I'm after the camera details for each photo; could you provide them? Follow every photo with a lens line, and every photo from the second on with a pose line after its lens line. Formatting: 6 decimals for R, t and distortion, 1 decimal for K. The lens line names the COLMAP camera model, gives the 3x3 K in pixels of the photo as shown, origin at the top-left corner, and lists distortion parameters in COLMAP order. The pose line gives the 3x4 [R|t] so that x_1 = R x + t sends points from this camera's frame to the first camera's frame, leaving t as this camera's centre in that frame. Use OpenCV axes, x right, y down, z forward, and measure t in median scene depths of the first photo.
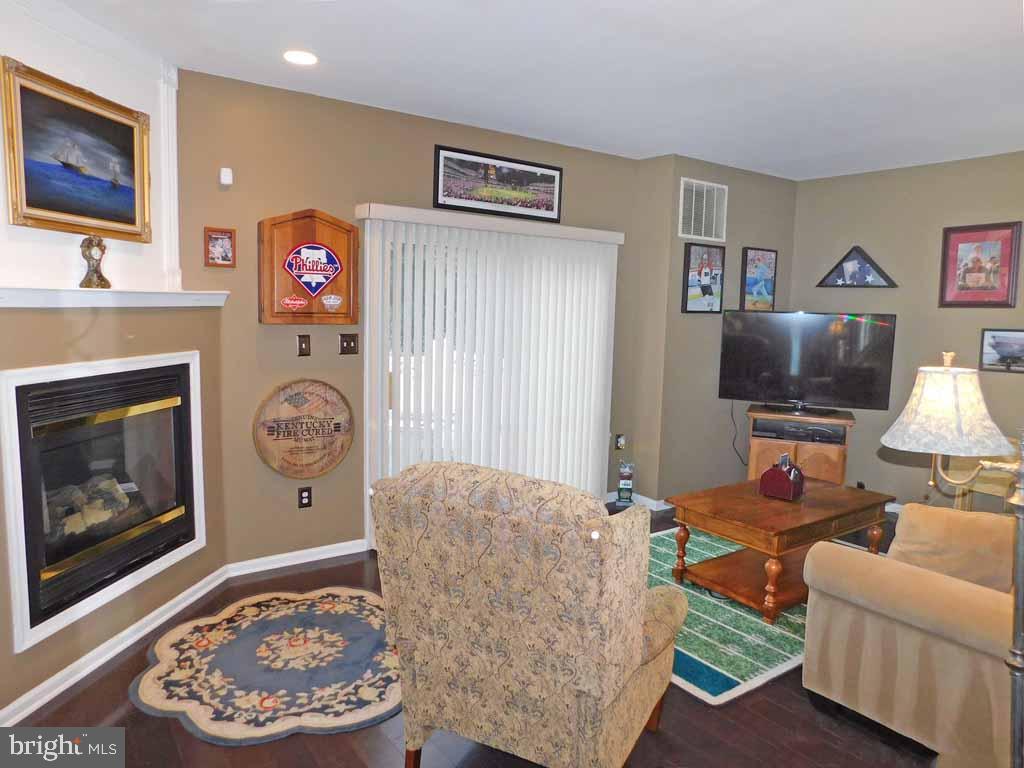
lens RADIAL K [[681.5, 0, 512.8], [0, 681.5, 385.0], [0, 0, 1]] dist [-0.062839, 0.045089]
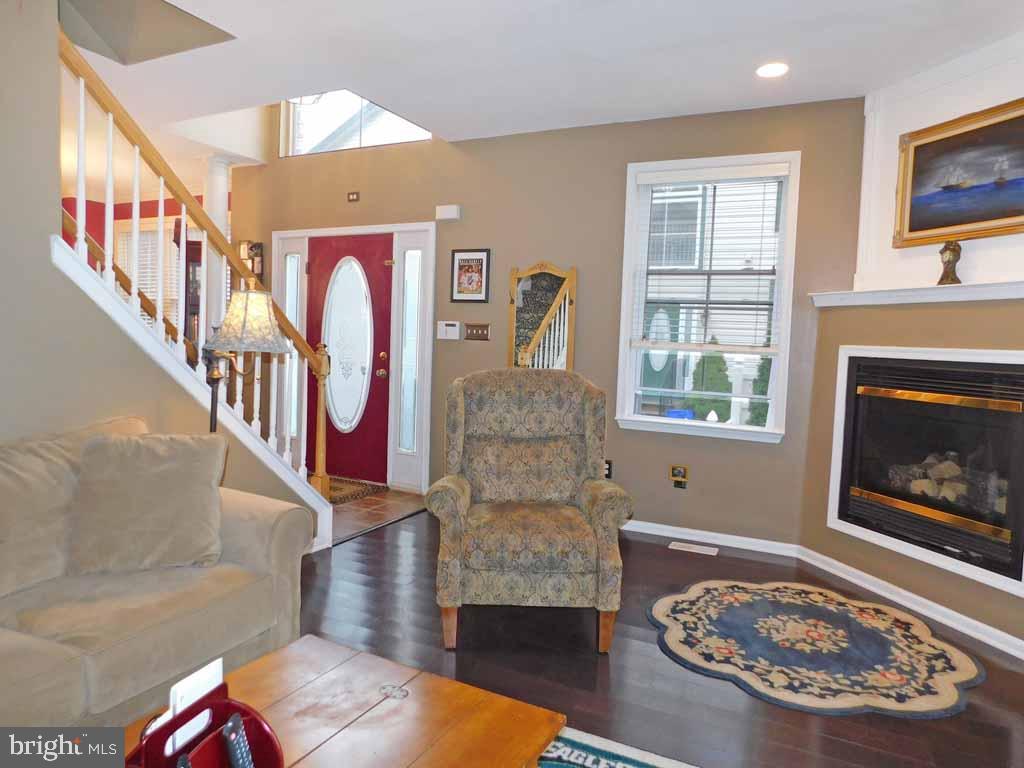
lens RADIAL K [[681.5, 0, 511.6], [0, 681.5, 381.4], [0, 0, 1]] dist [-0.062839, 0.045089]
pose [[-0.889878, -0.039413, -0.454494, 0.561307], [-0.120937, 0.980997, 0.151720, -0.069145], [0.439877, 0.189977, -0.877734, 1.735691]]
